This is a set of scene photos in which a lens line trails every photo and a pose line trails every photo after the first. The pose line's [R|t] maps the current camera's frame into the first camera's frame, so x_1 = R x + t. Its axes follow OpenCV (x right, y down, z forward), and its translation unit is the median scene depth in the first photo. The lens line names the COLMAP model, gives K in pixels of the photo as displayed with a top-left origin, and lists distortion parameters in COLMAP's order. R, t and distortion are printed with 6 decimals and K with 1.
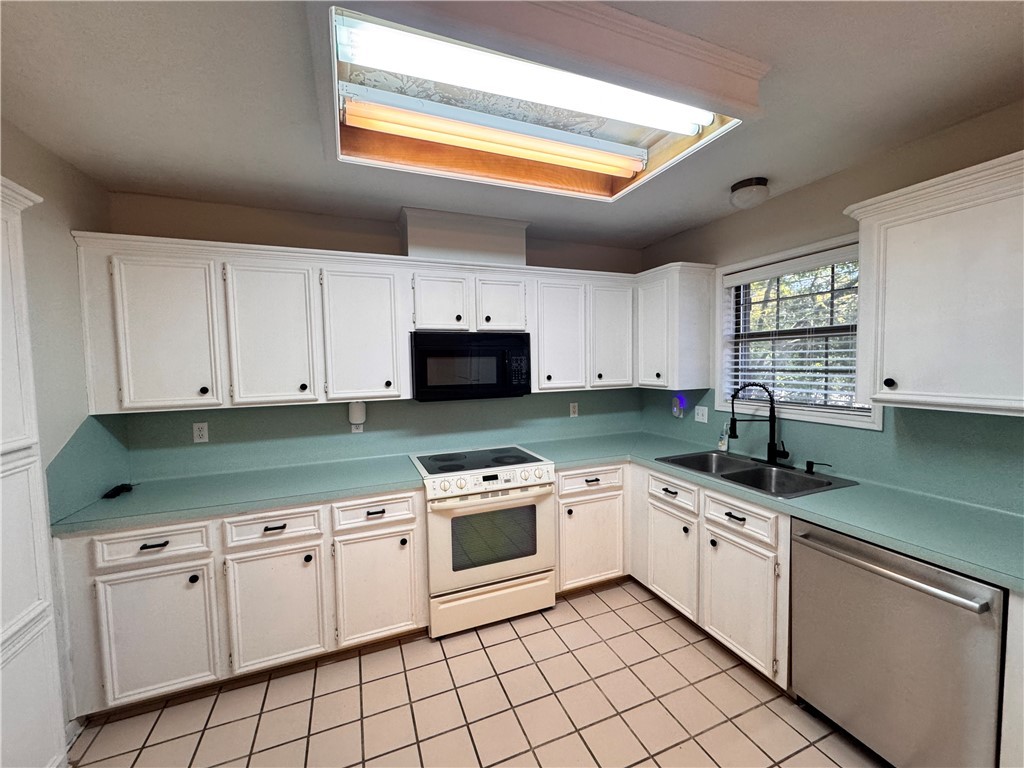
lens RADIAL K [[407.4, 0, 512.9], [0, 407.4, 384.8], [0, 0, 1]] dist [0.000345, -0.000372]
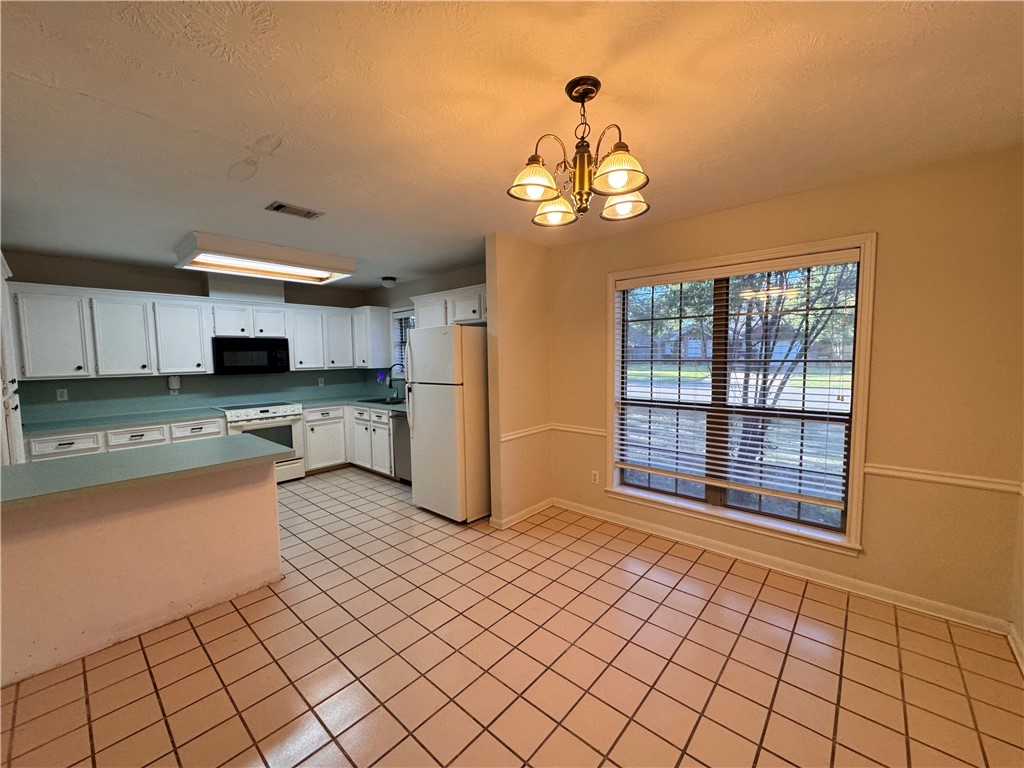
lens RADIAL K [[407.4, 0, 511.7], [0, 407.4, 384.1], [0, 0, 1]] dist [0.000345, -0.000372]
pose [[0.896248, -0.026865, 0.442740, 0.150627], [0.024319, 0.999639, 0.011427, 0.100018], [-0.442887, 0.000526, 0.896577, -1.324544]]
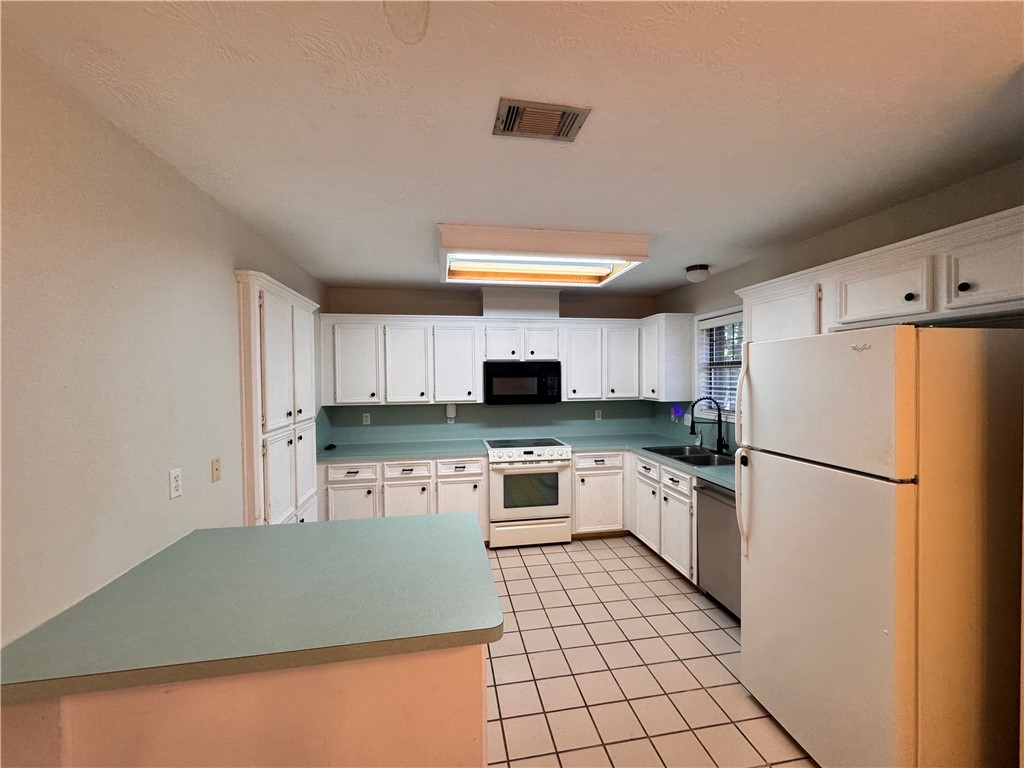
lens RADIAL K [[407.4, 0, 513.7], [0, 407.4, 386.2], [0, 0, 1]] dist [0.000345, -0.000372]
pose [[0.977901, 0.015302, -0.208510, 0.217248], [-0.021489, 0.999392, -0.027440, 0.010930], [0.207963, 0.031315, 0.977635, -0.588809]]
